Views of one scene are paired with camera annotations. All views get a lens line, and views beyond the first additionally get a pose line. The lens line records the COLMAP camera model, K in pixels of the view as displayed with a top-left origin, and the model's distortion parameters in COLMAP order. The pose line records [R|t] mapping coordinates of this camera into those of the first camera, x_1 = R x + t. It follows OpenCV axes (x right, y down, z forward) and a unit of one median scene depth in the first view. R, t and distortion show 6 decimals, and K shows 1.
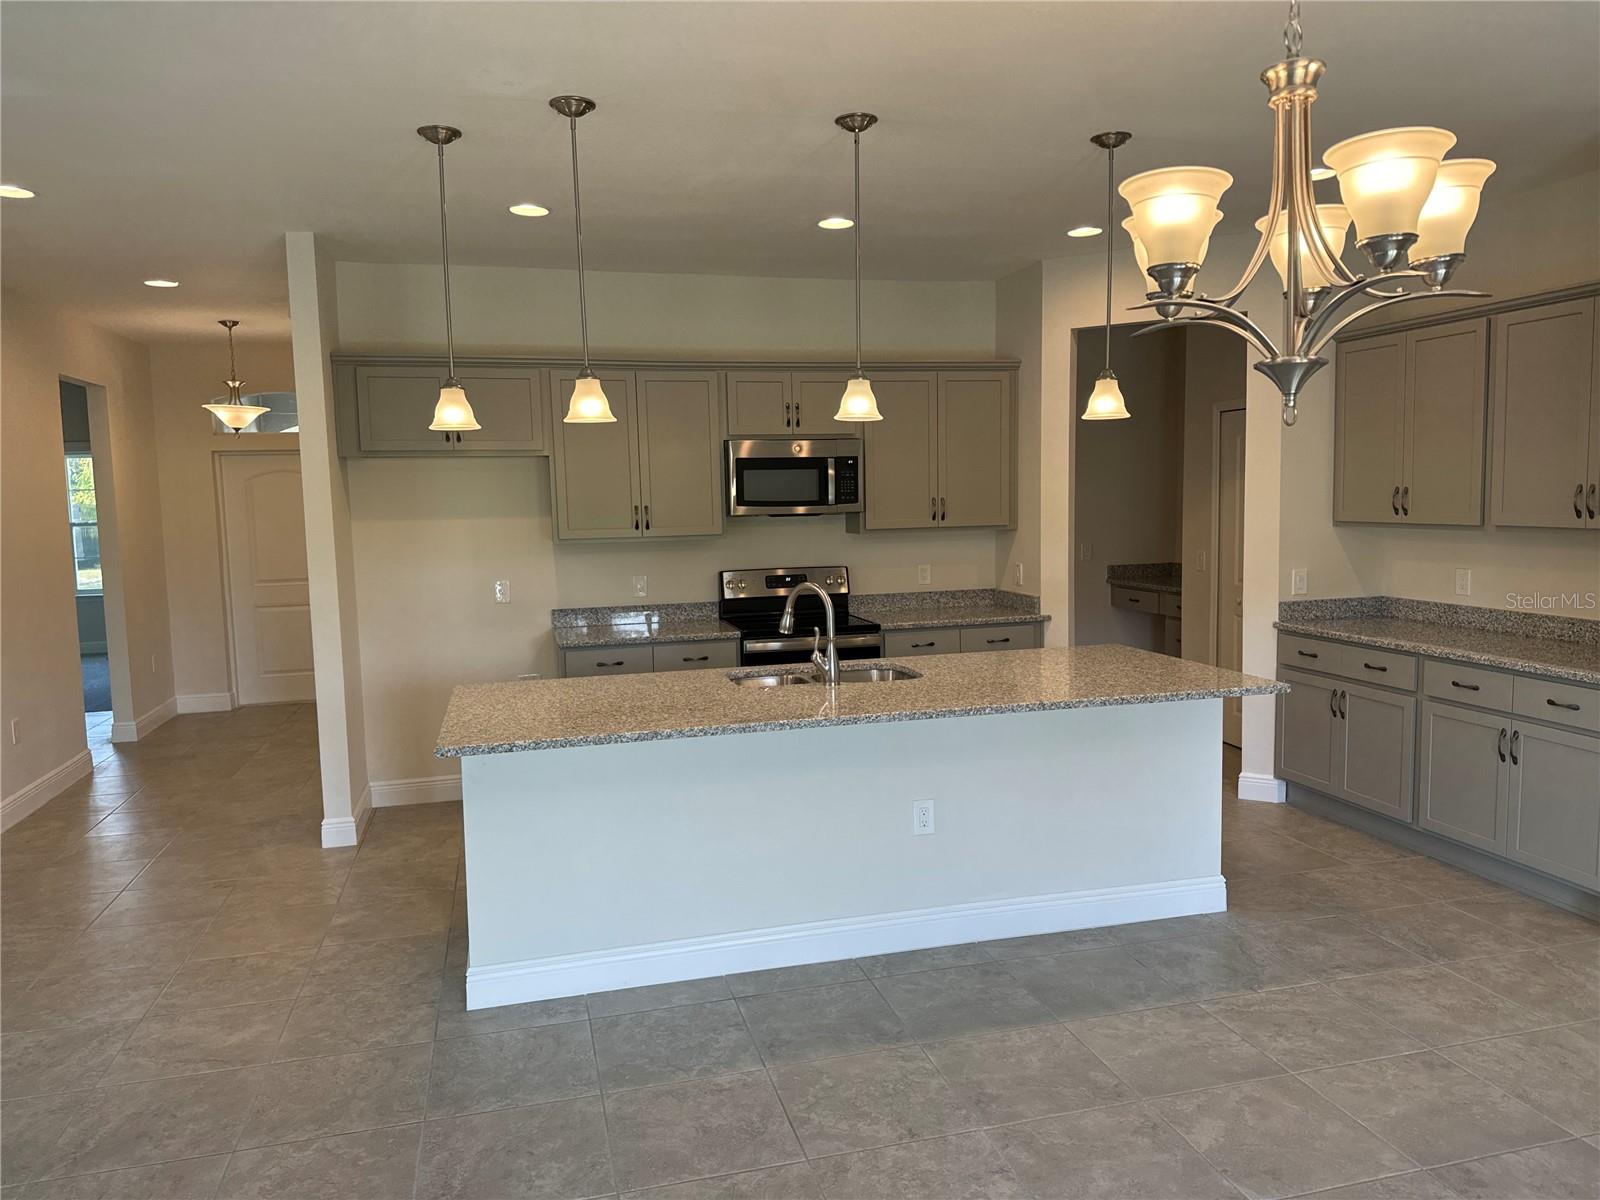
lens RADIAL K [[1127.3, 0, 806.3], [0, 1127.3, 599.4], [0, 0, 1]] dist [0.089101, -0.129042]
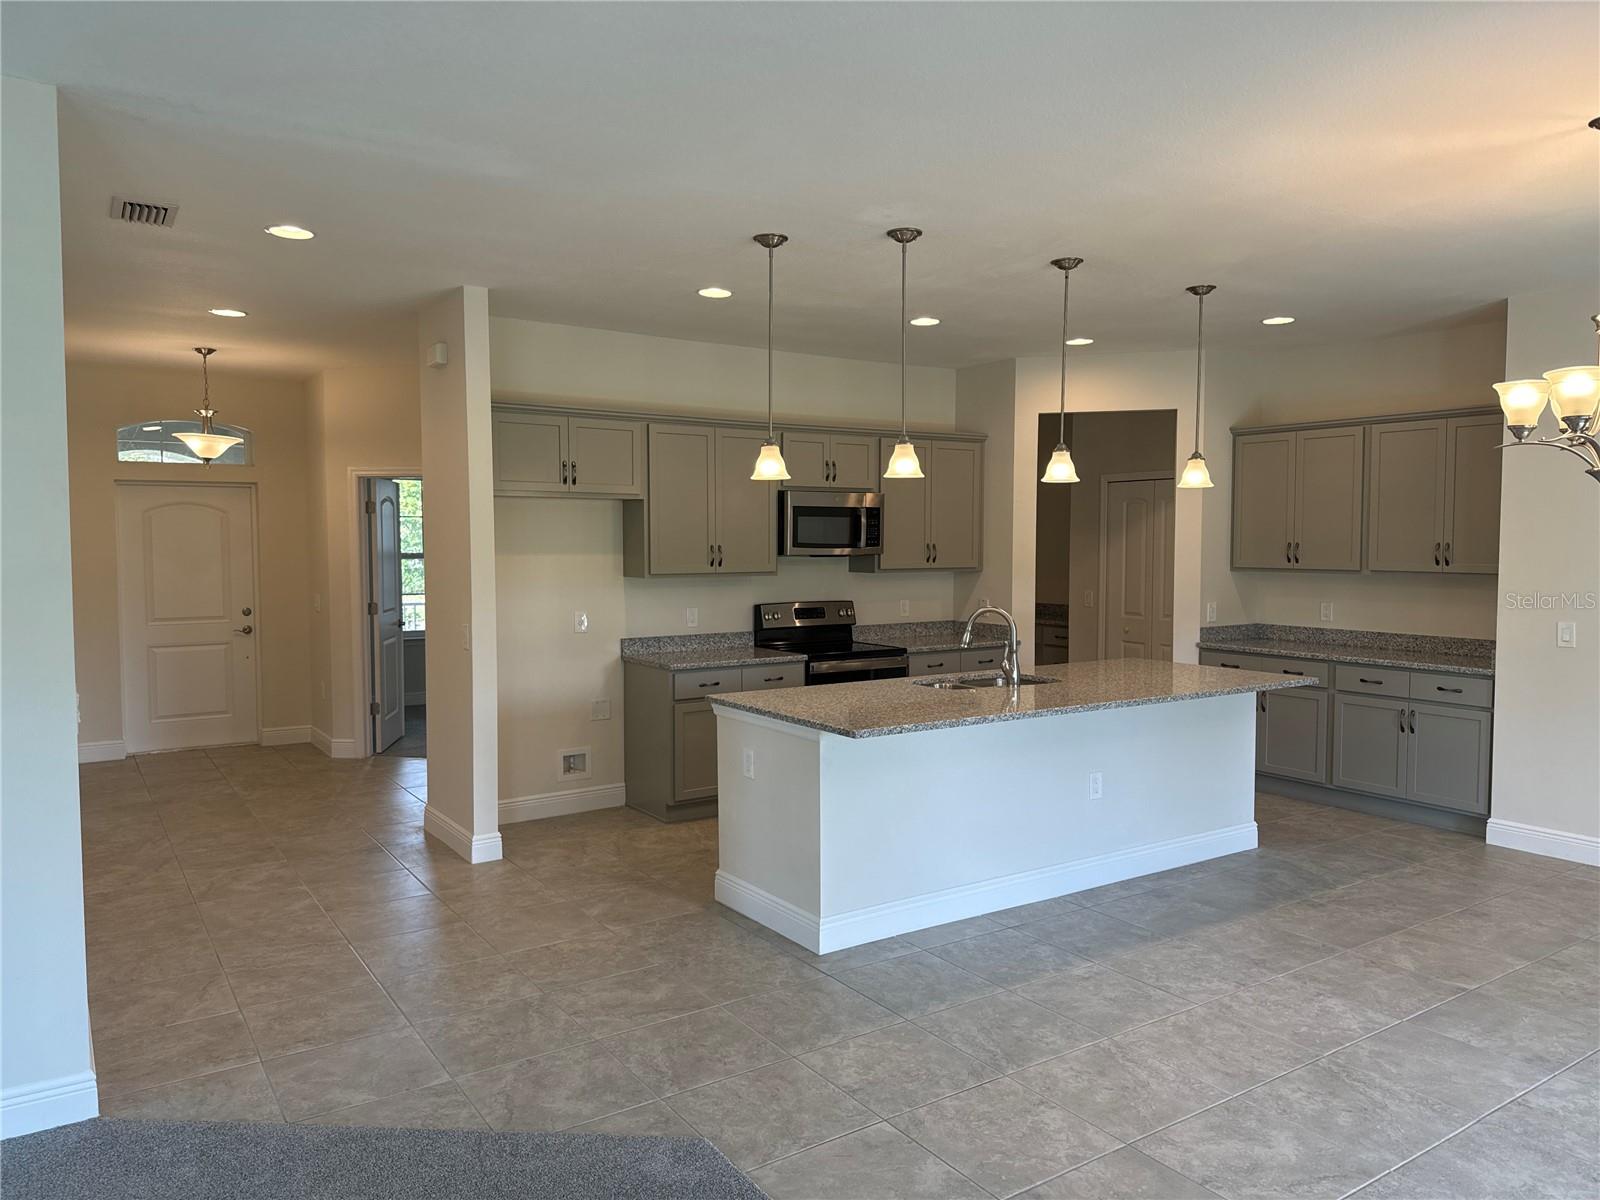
lens RADIAL K [[1127.3, 0, 806.3], [0, 1127.3, 599.4], [0, 0, 1]] dist [0.089101, -0.129042]
pose [[0.943451, 0.003666, 0.331492, -0.498409], [0.010918, 0.999053, -0.042121, 0.022430], [-0.331333, 0.043359, 0.942517, -0.105396]]
